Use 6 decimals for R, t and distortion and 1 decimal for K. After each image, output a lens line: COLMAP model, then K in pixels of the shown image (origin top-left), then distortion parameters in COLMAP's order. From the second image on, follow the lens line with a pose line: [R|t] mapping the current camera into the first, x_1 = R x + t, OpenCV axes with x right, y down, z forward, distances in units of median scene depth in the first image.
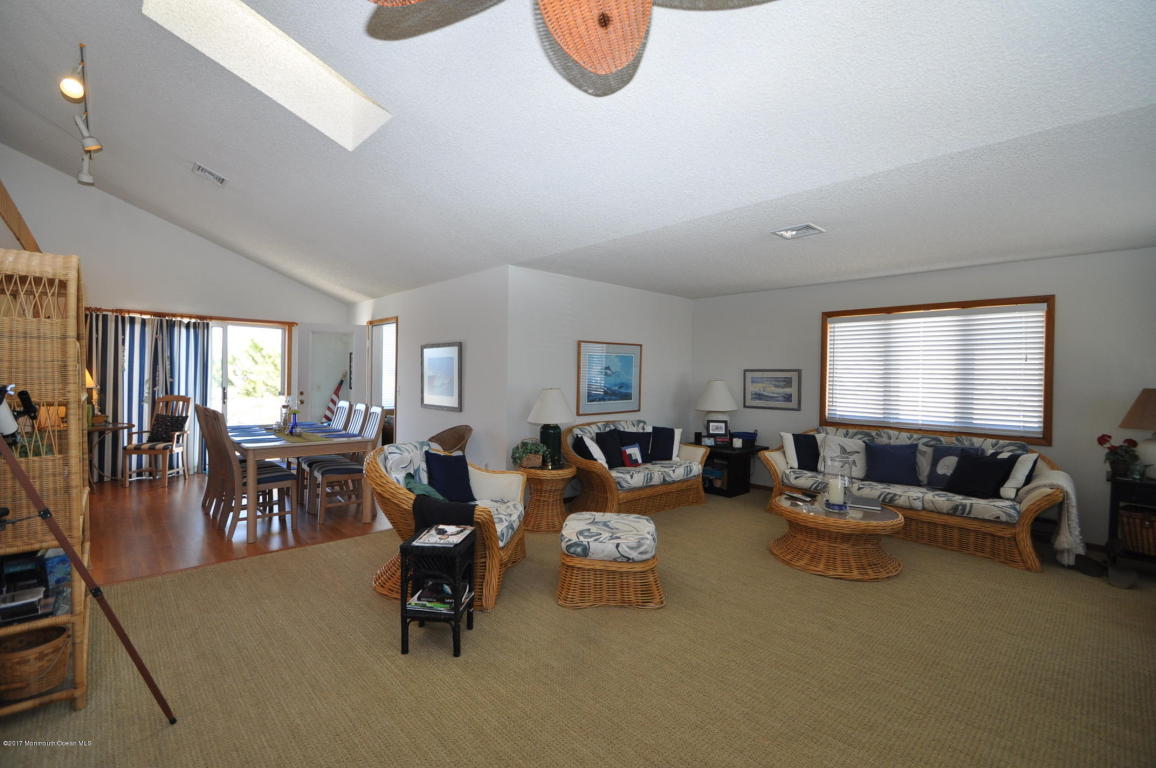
lens RADIAL K [[503.9, 0, 572.1], [0, 503.9, 381.1], [0, 0, 1]] dist [0.012274, -0.015535]
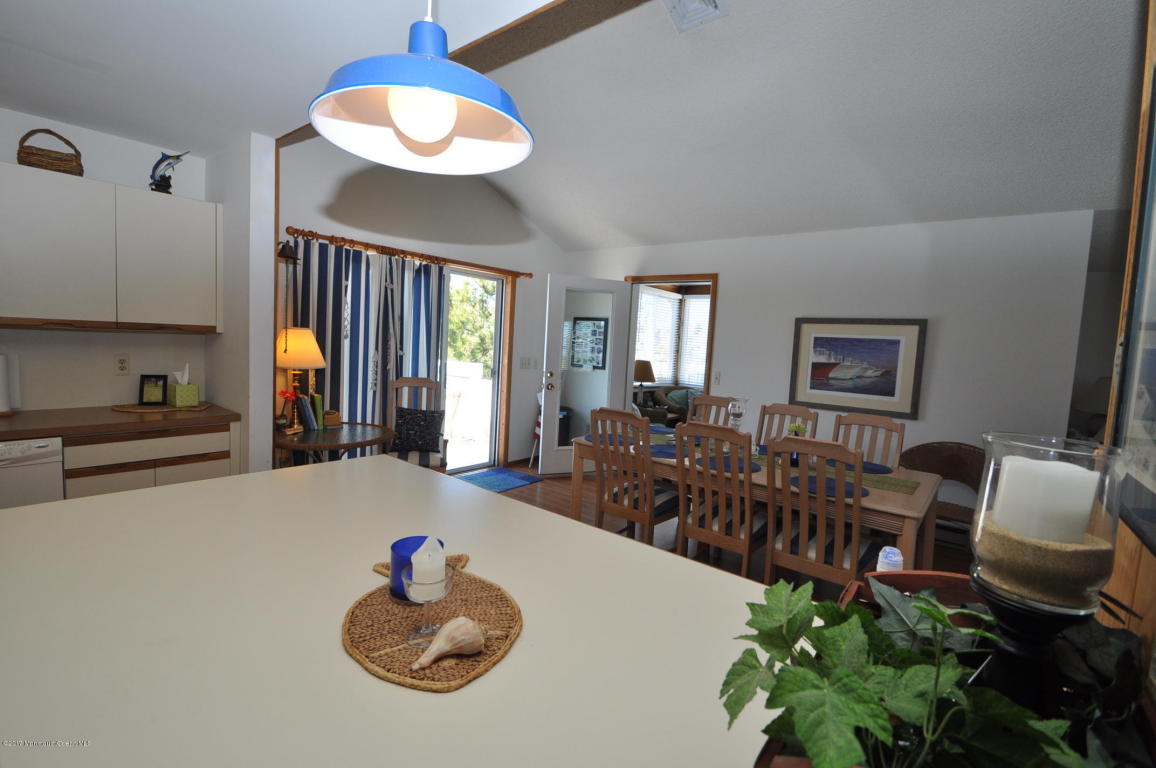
lens RADIAL K [[503.9, 0, 570.7], [0, 503.9, 380.6], [0, 0, 1]] dist [0.012274, -0.015535]
pose [[0.988743, 0.025302, 0.147469, -0.939665], [-0.036827, 0.996431, 0.075954, -0.034397], [-0.145021, -0.080530, 0.986146, 0.452941]]
